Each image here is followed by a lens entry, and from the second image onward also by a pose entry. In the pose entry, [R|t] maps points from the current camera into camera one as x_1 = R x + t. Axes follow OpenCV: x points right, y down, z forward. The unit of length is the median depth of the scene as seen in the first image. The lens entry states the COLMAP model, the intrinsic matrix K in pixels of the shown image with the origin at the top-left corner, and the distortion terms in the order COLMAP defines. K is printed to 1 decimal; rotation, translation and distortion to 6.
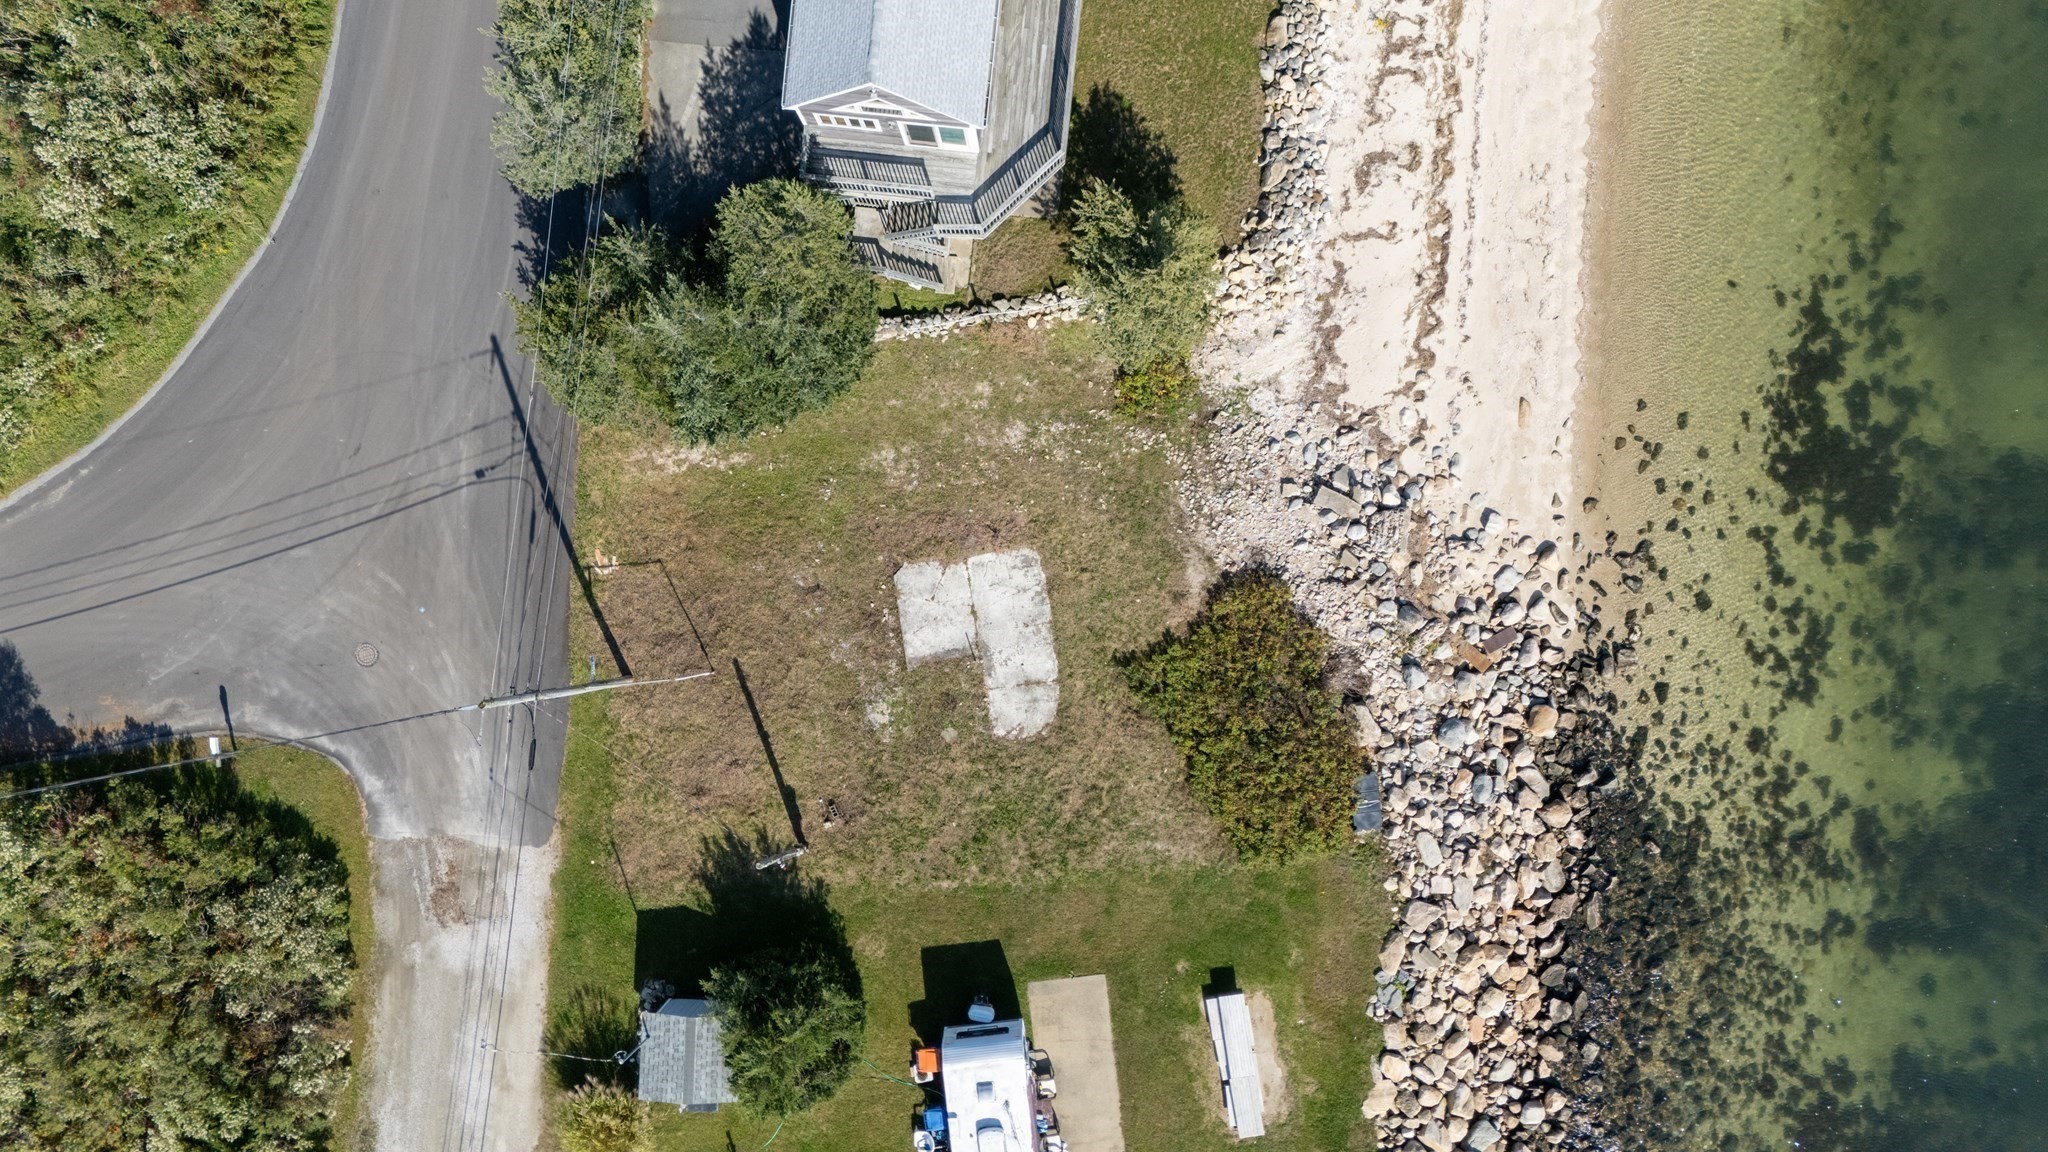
lens RADIAL K [[1462.8, 0, 1024.3], [0, 1462.8, 573.8], [0, 0, 1]] dist [0.081662, -0.126694]
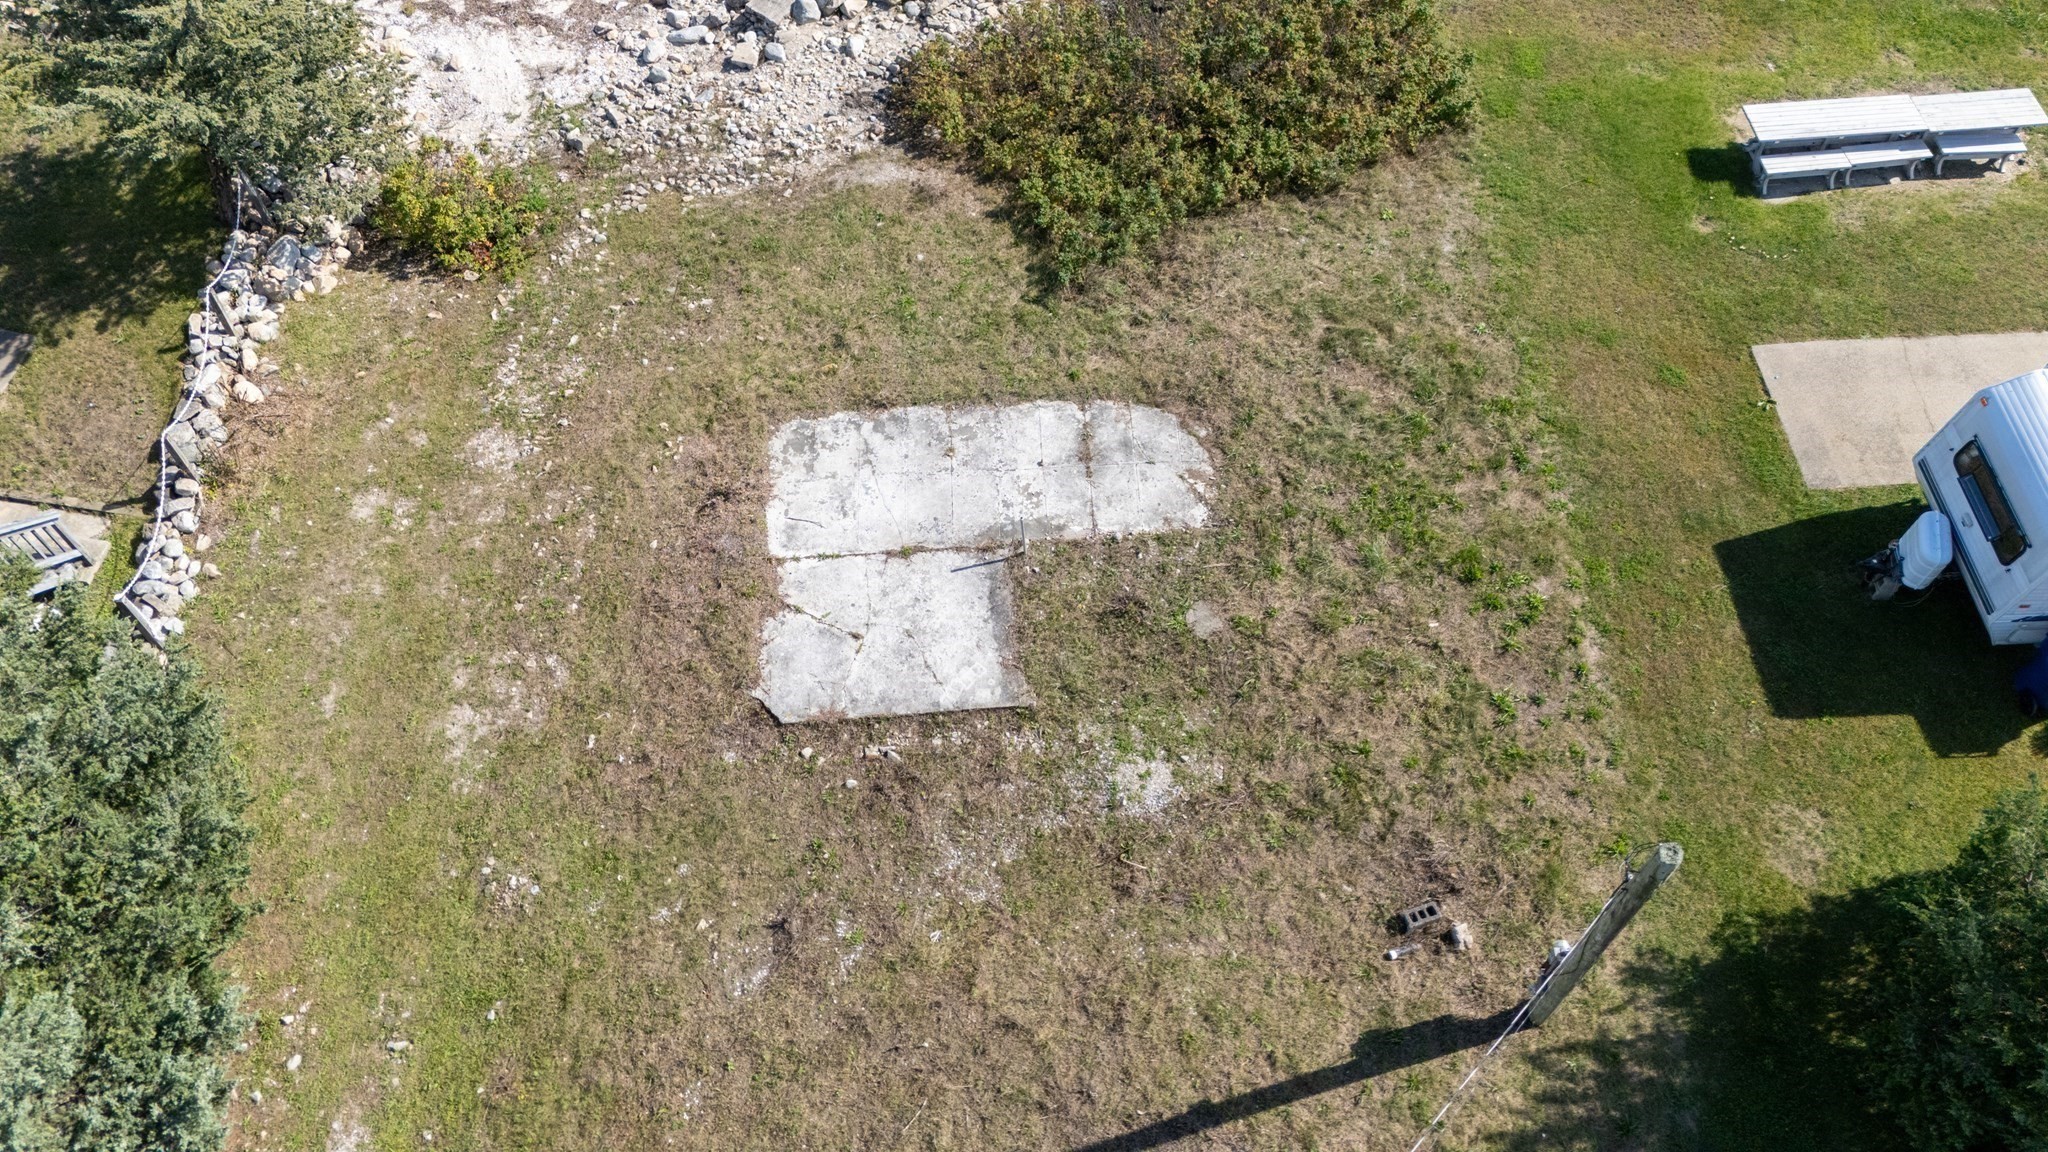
lens RADIAL K [[1471.8, 0, 1035.5], [0, 1471.8, 600.5], [0, 0, 1]] dist [0.080990, -0.100741]
pose [[0.074186, -0.823138, 0.562974, -0.272784], [0.997232, 0.064087, -0.037708, 0.078920], [-0.005040, 0.564213, 0.825614, 0.667376]]
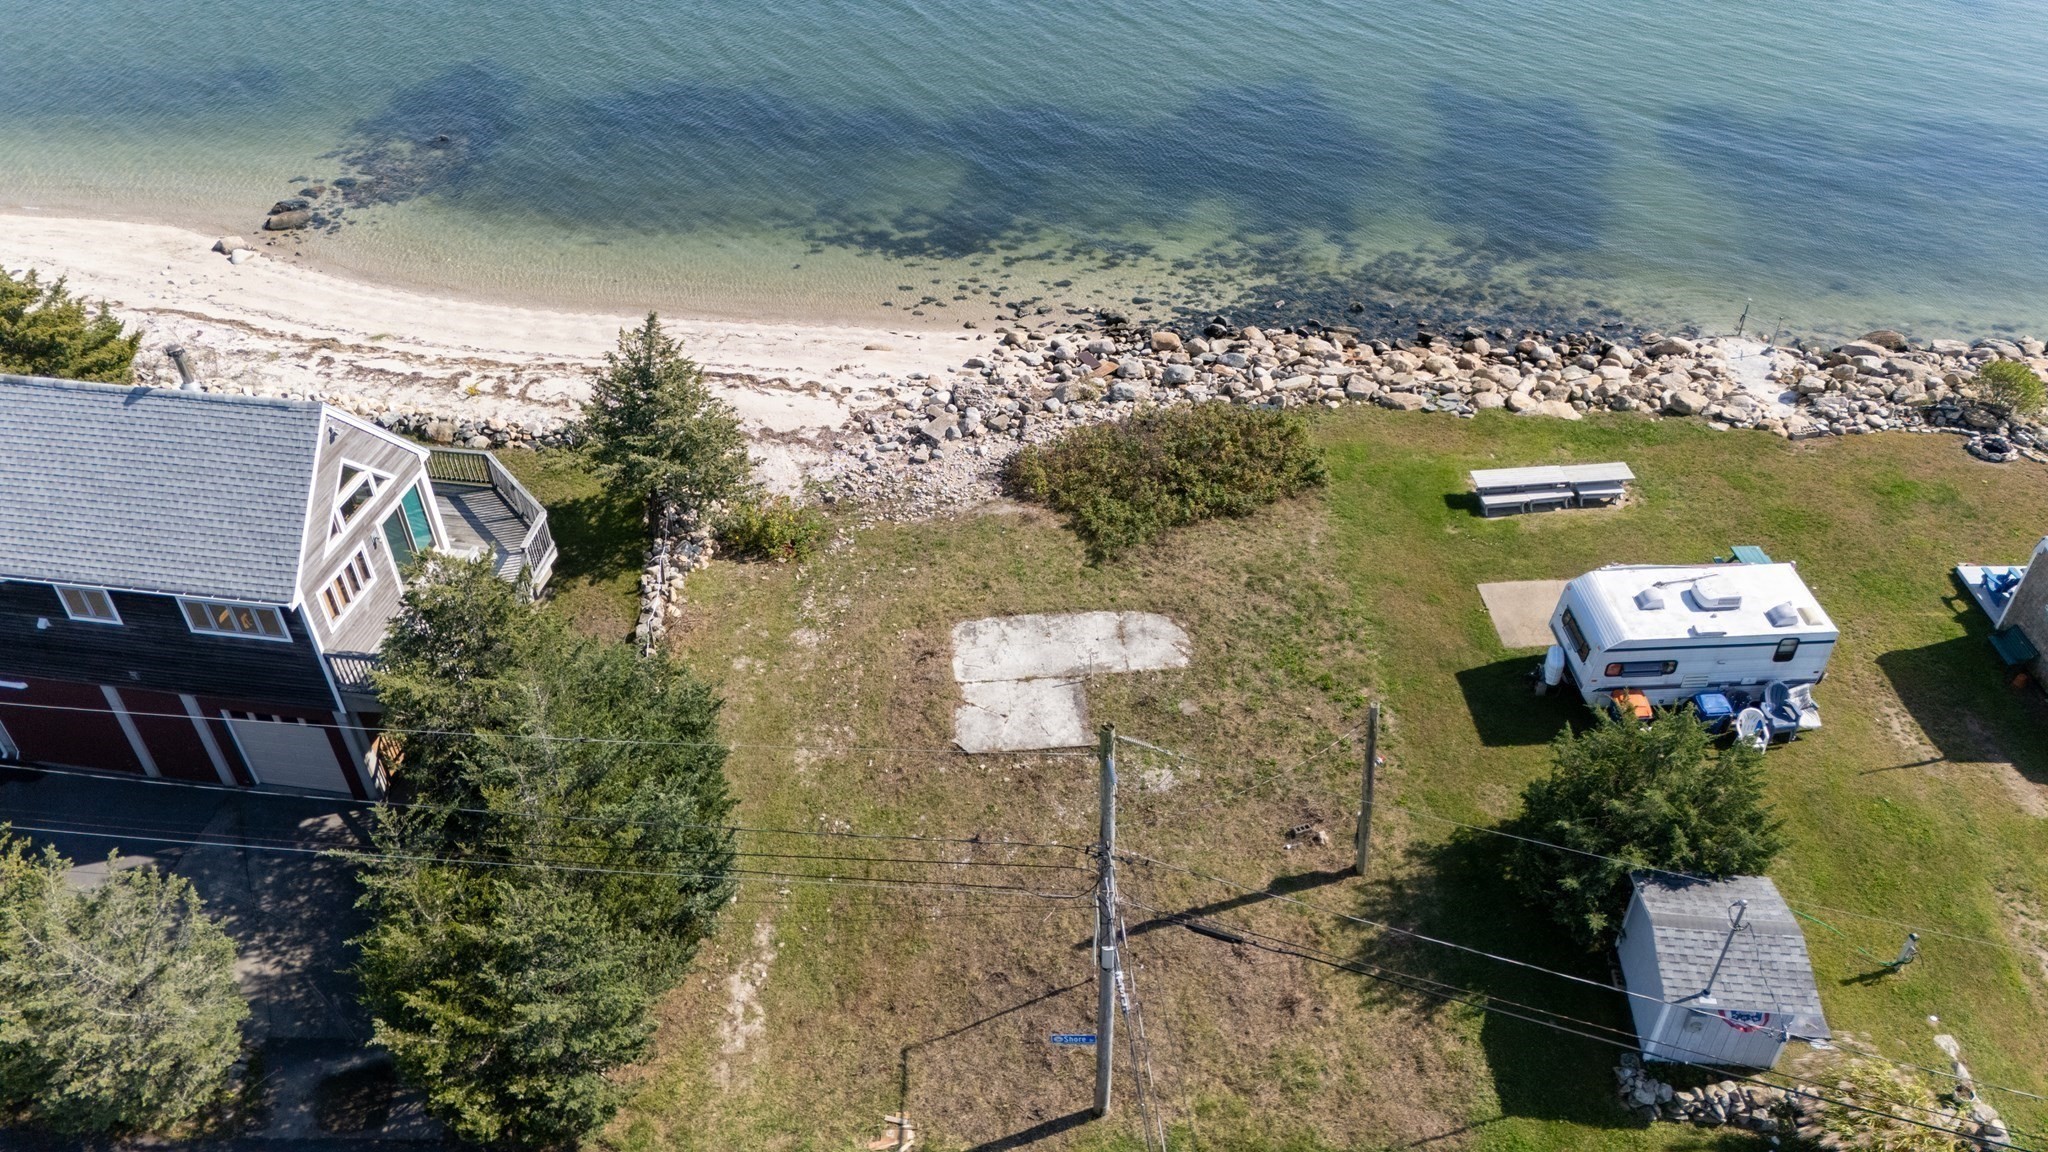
lens RADIAL K [[1507.8, 0, 1025.1], [0, 1507.8, 570.5], [0, 0, 1]] dist [0.083663, -0.093836]
pose [[0.073513, -0.593557, 0.801427, -0.633503], [0.997290, 0.041431, -0.060794, 0.070801], [0.002881, 0.803725, 0.594994, 0.481840]]
